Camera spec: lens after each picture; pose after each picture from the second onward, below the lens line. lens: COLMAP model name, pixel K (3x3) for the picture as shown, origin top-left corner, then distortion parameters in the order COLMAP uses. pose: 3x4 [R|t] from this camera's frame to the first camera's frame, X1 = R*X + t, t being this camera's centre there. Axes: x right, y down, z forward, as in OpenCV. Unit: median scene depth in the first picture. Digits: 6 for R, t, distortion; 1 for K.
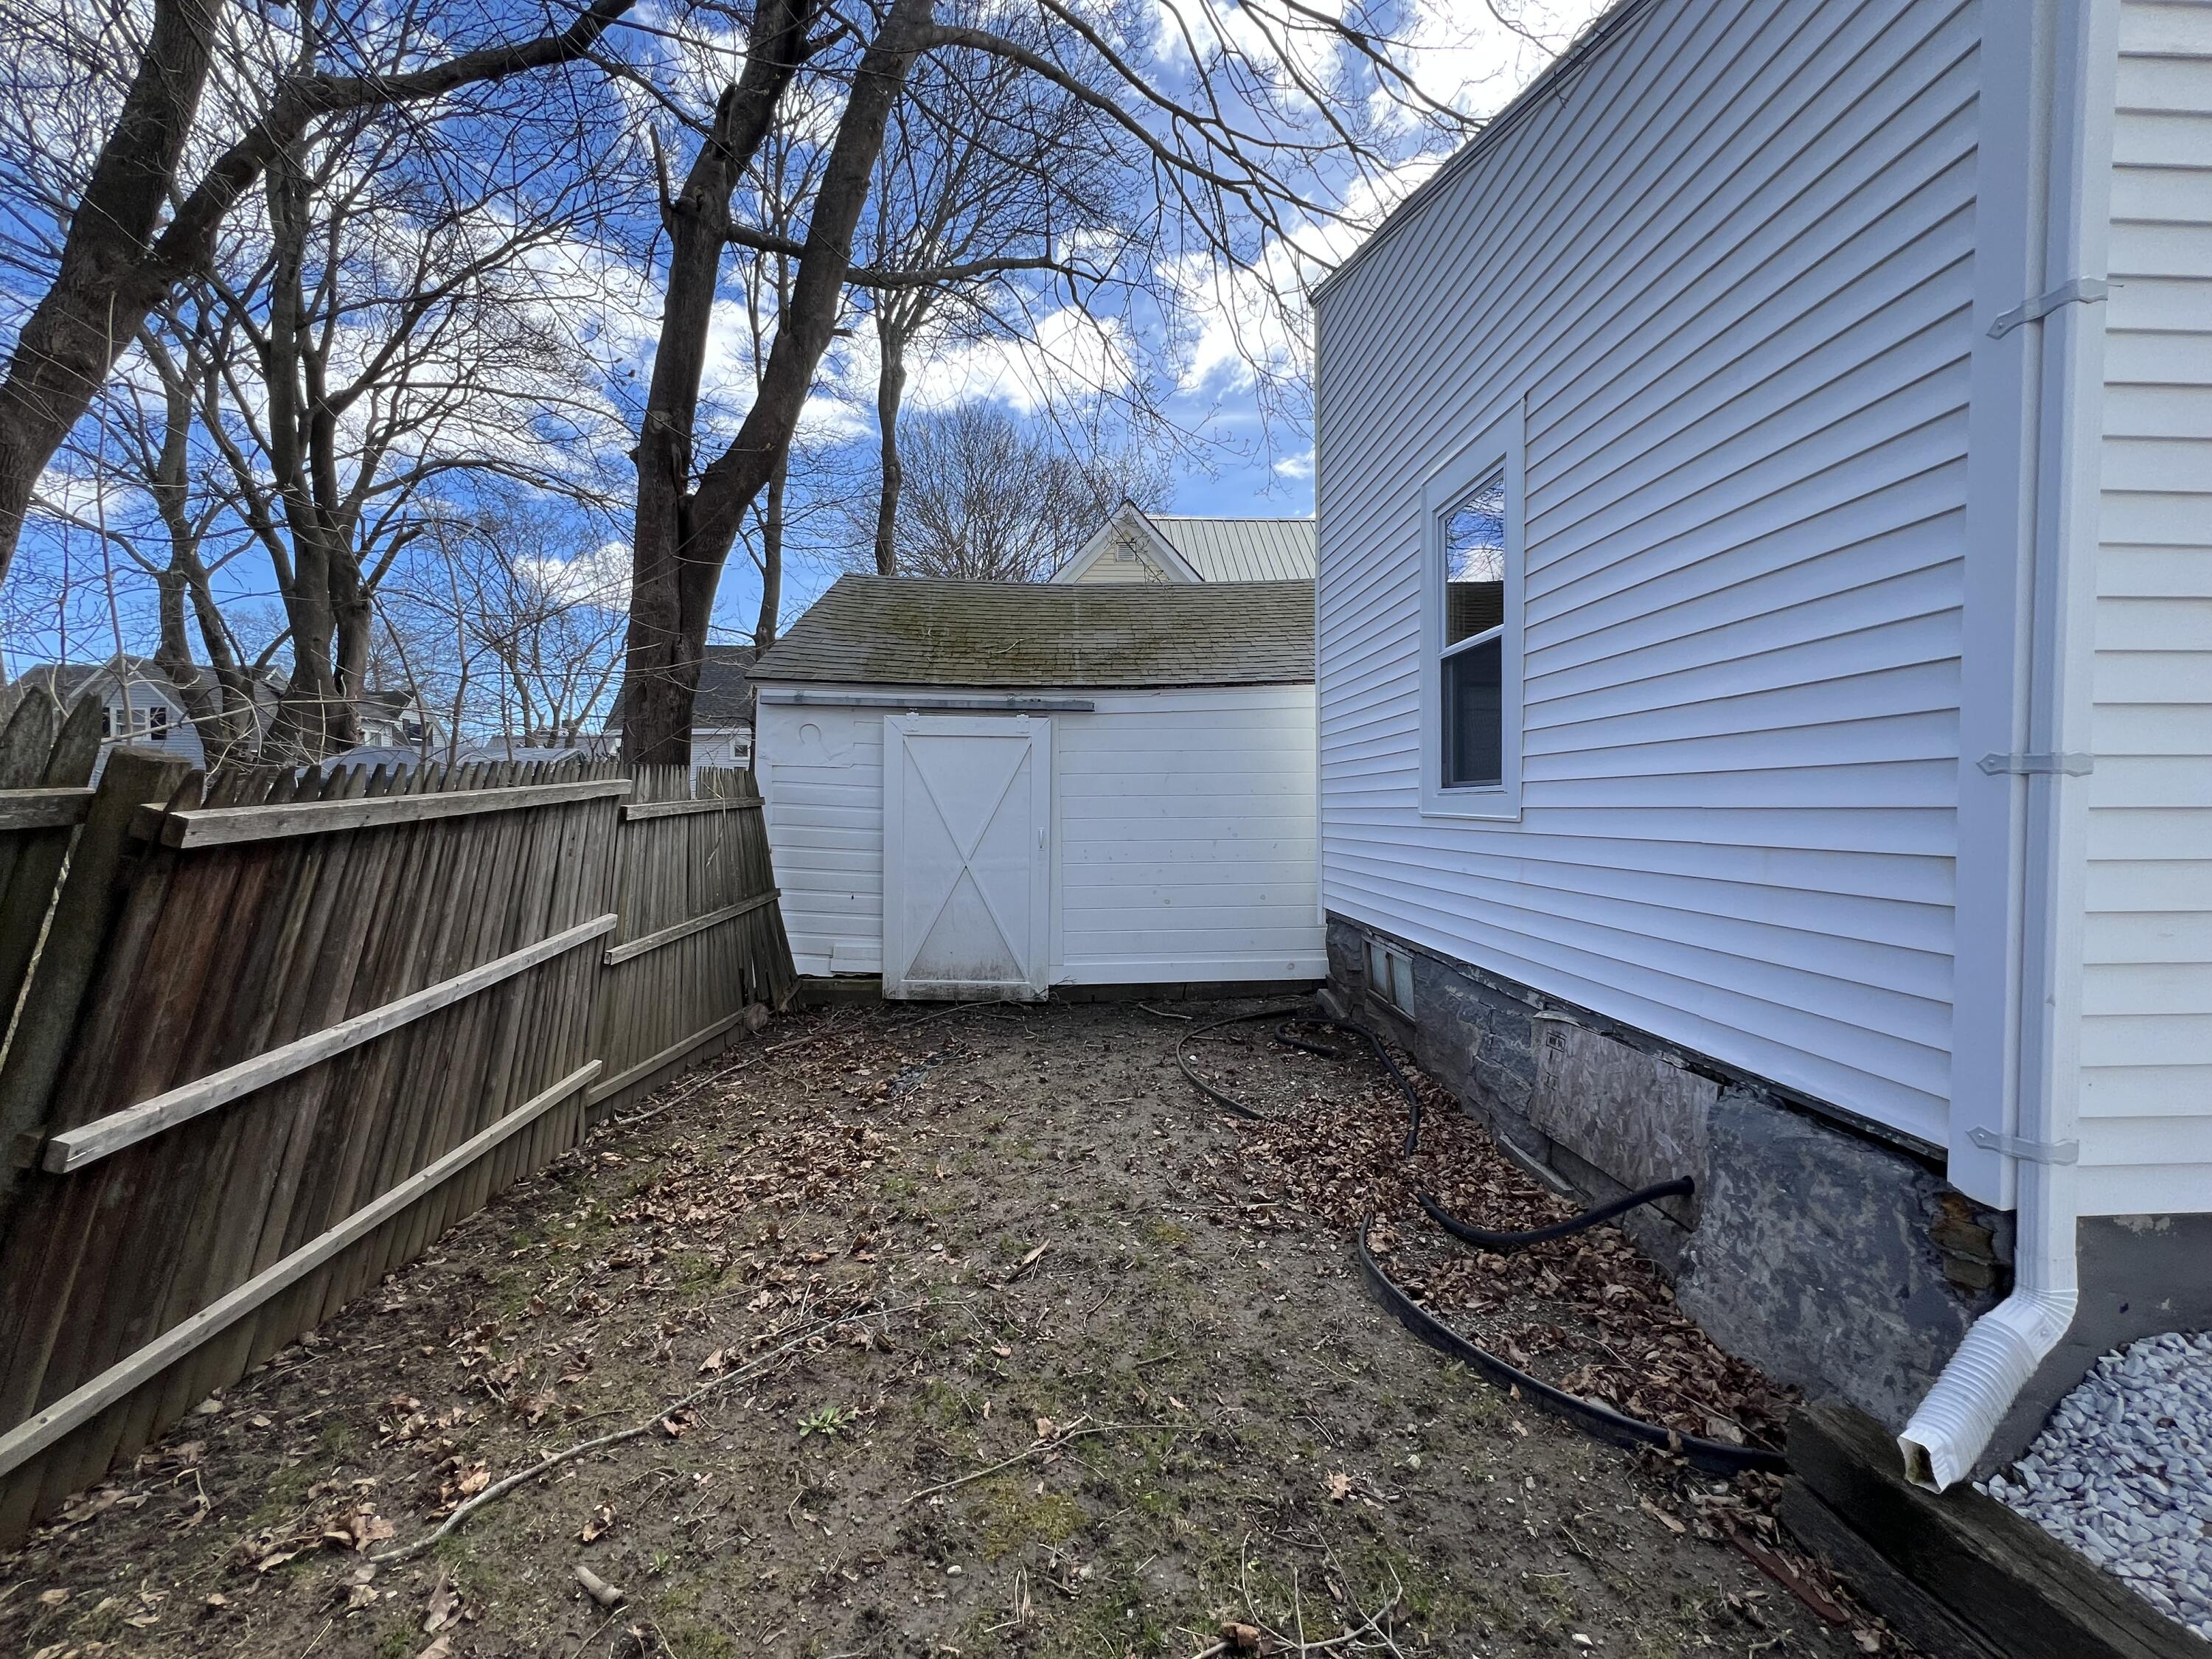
lens RADIAL K [[881.8, 0, 1108.2], [0, 881.8, 834.0], [0, 0, 1]] dist [-0.000134, 0.000007]
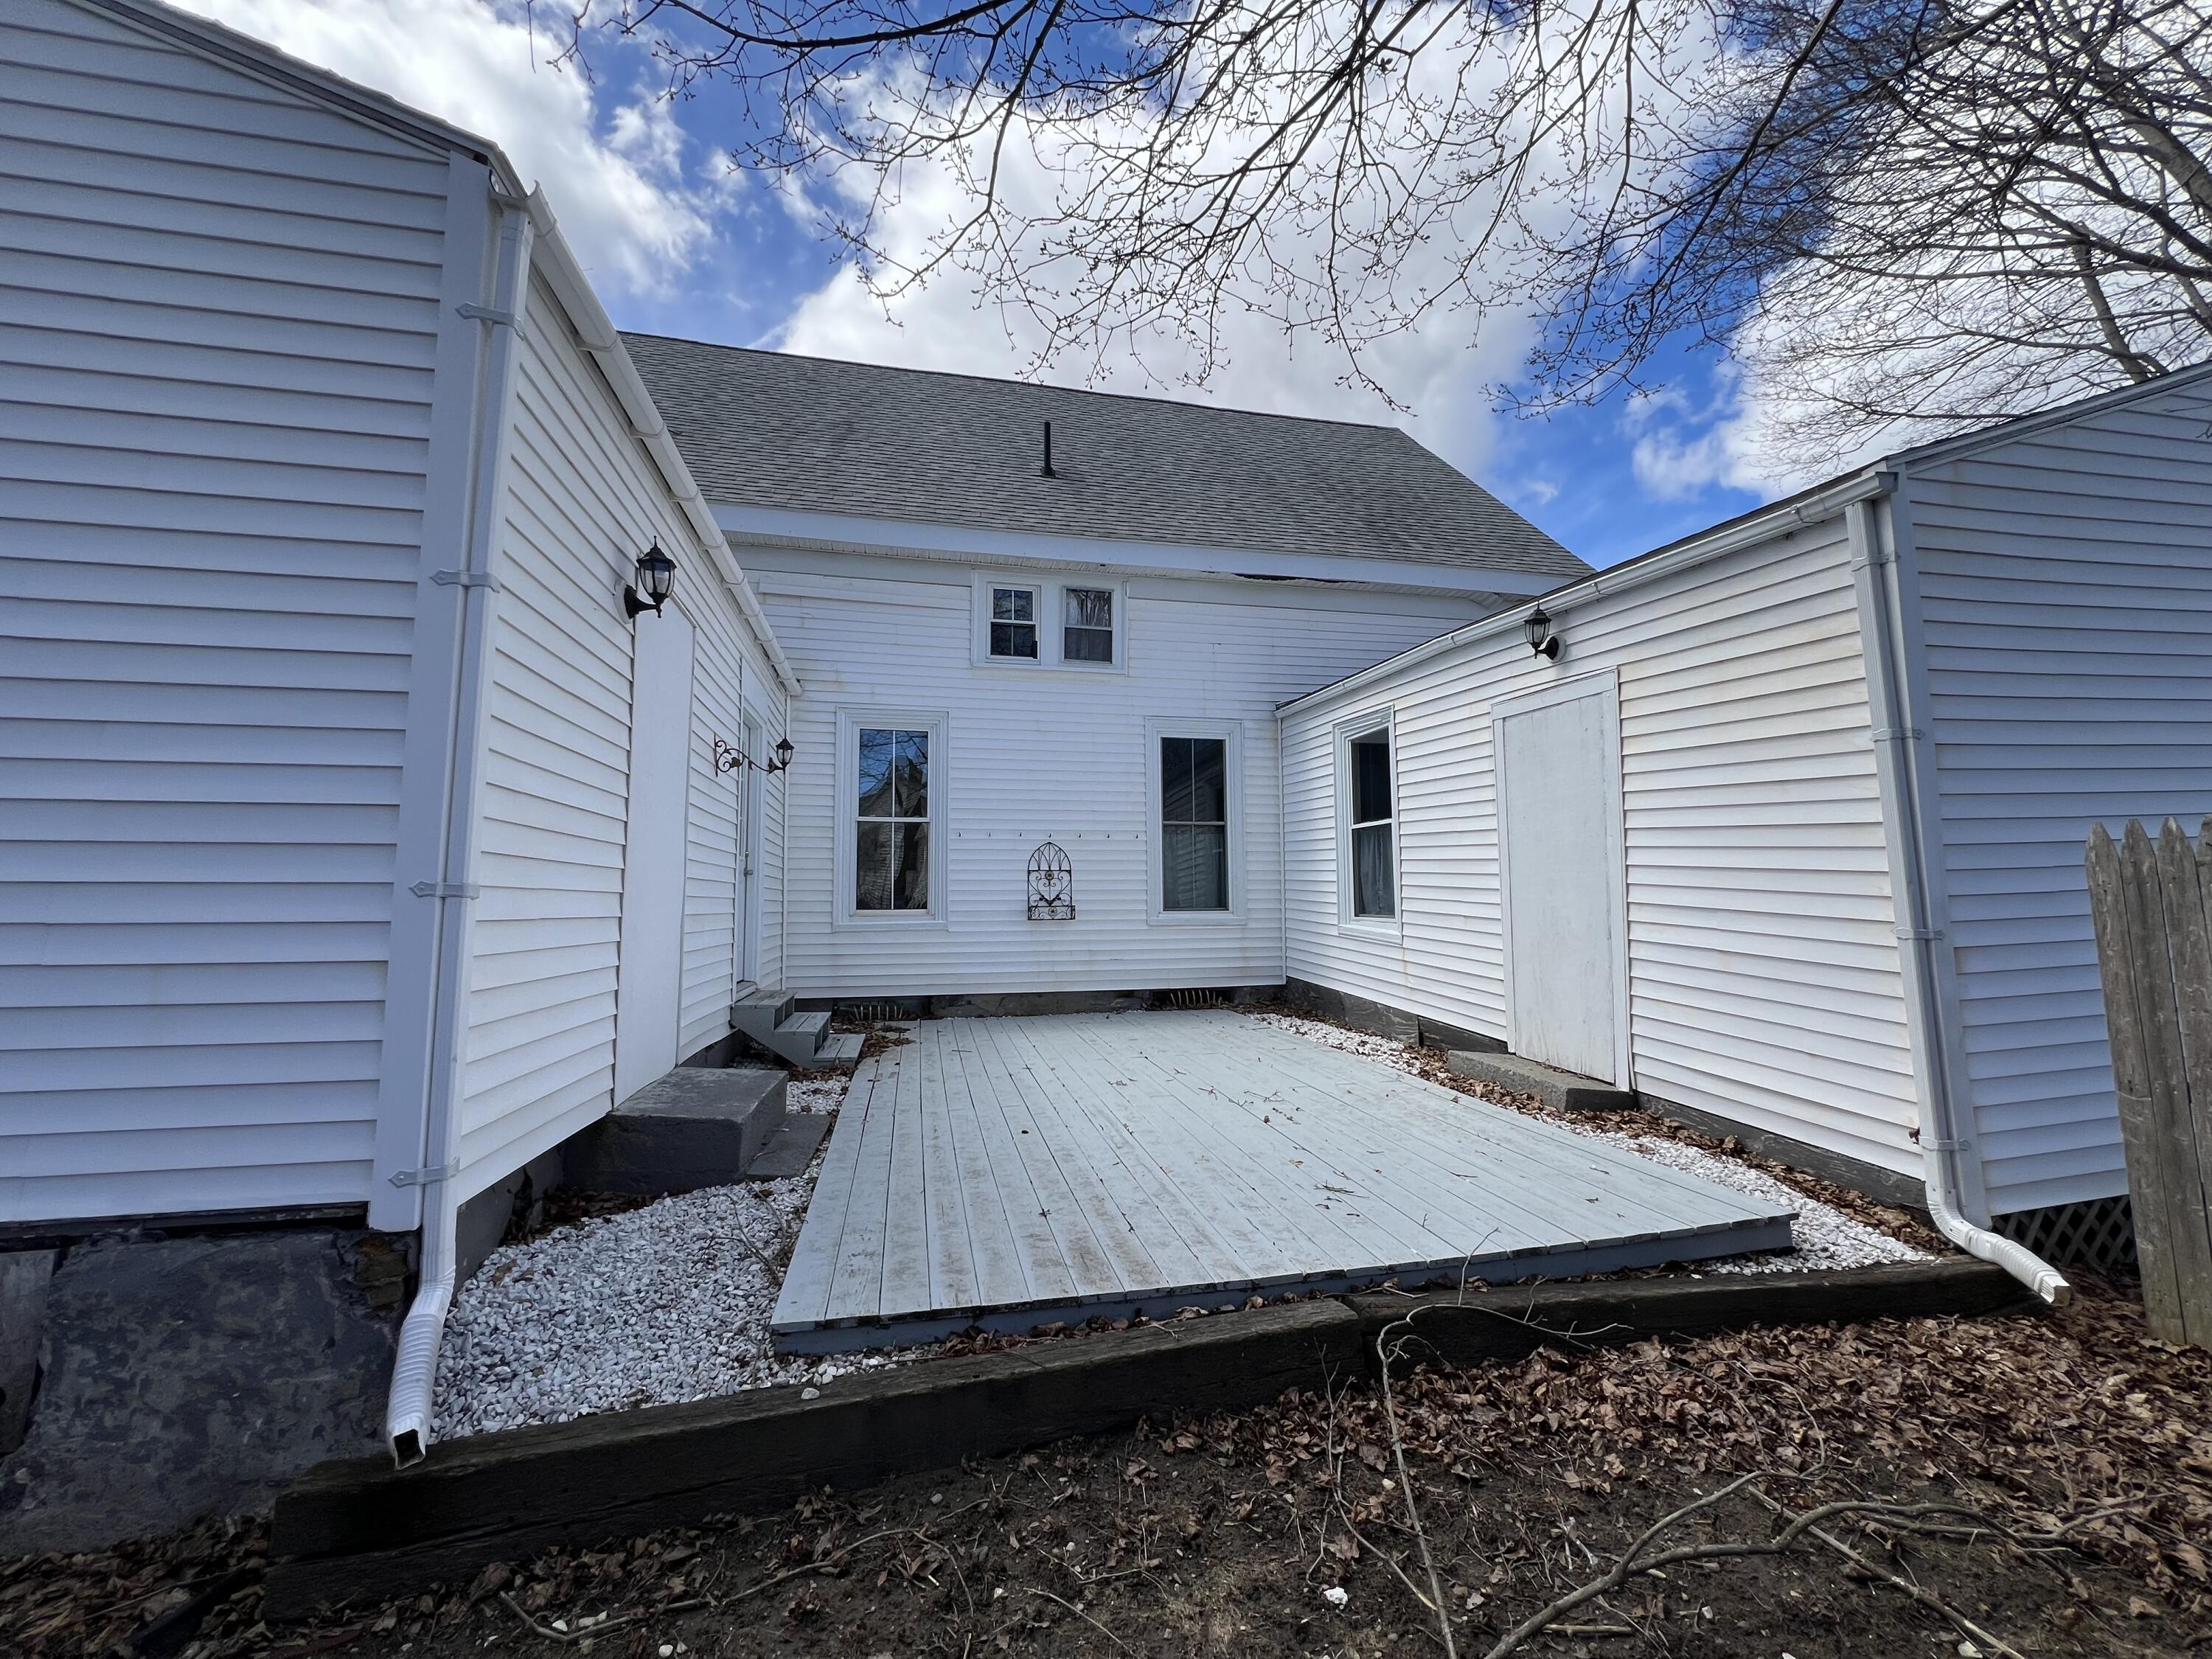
lens RADIAL K [[881.8, 0, 1108.2], [0, 881.8, 834.0], [0, 0, 1]] dist [-0.000134, 0.000007]
pose [[-0.159668, 0.088912, 0.983159, -0.475542], [0.033885, 0.995842, -0.084556, -0.012991], [-0.986589, 0.019814, -0.162017, 0.175045]]
